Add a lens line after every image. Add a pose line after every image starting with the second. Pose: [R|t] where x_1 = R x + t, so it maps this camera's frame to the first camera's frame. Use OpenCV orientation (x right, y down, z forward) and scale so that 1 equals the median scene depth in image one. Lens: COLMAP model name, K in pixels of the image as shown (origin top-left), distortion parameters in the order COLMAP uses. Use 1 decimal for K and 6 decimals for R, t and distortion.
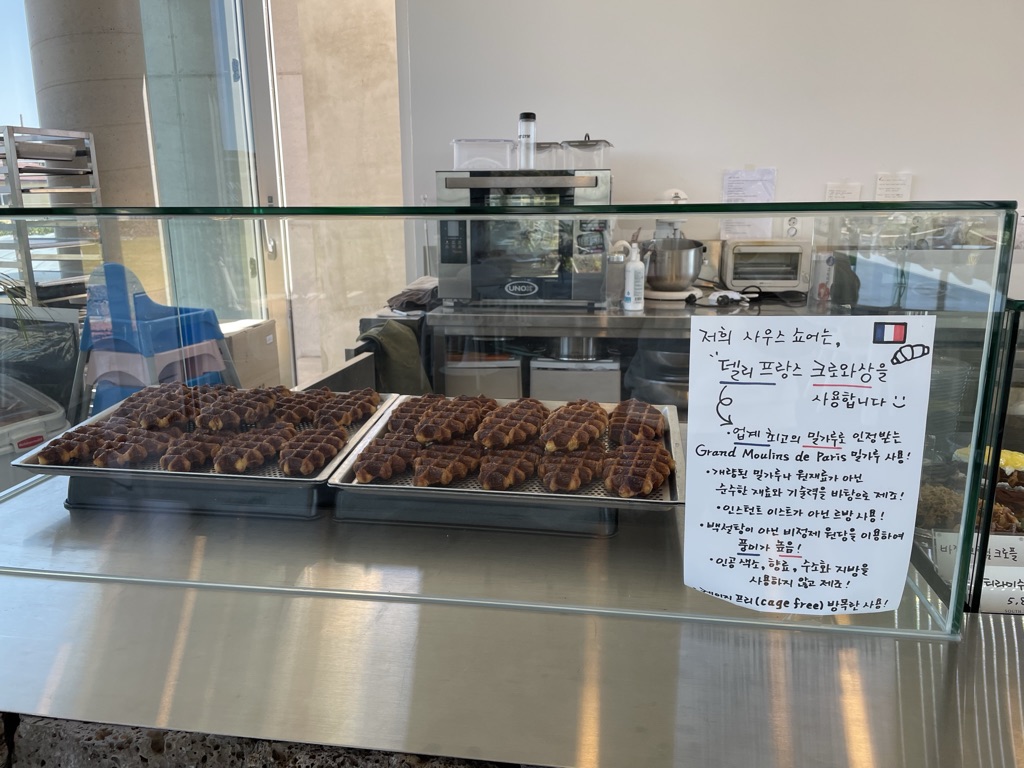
lens RADIAL K [[777.2, 0, 528.5], [0, 777.2, 371.2], [0, 0, 1]] dist [0.073257, -0.105514]
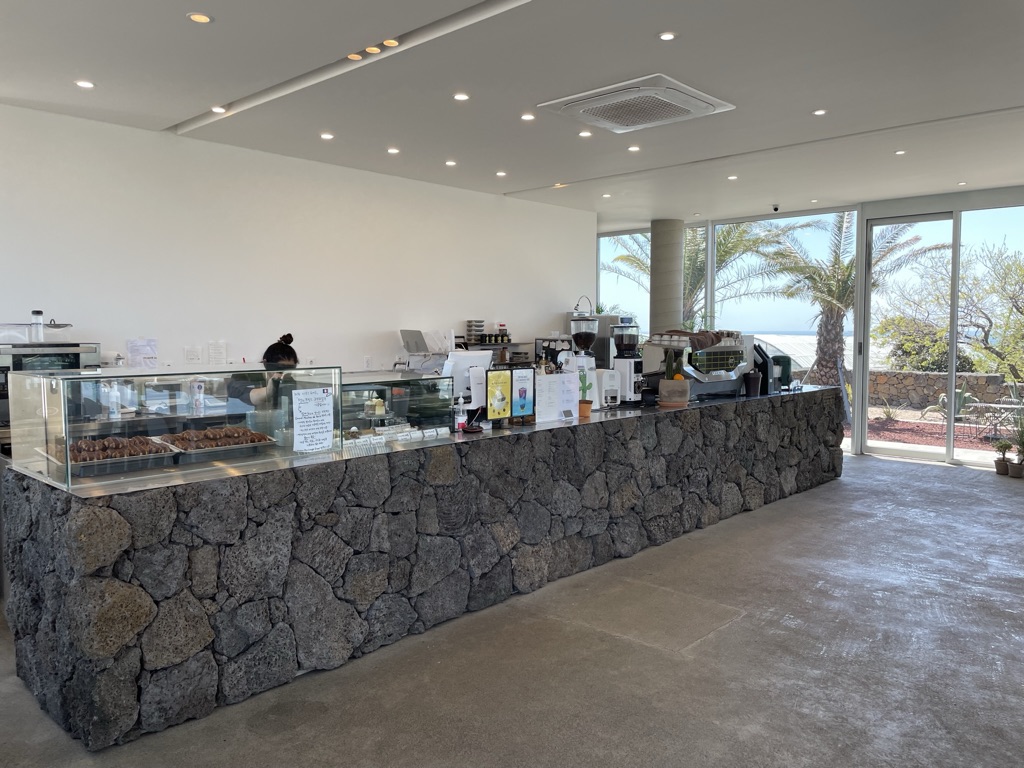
lens RADIAL K [[777.2, 0, 528.5], [0, 777.2, 371.2], [0, 0, 1]] dist [0.073257, -0.105514]
pose [[0.561542, -0.037006, 0.826620, -2.869489], [0.175974, 0.981487, -0.075604, 0.422135], [-0.808520, 0.187918, 0.557658, -2.820656]]
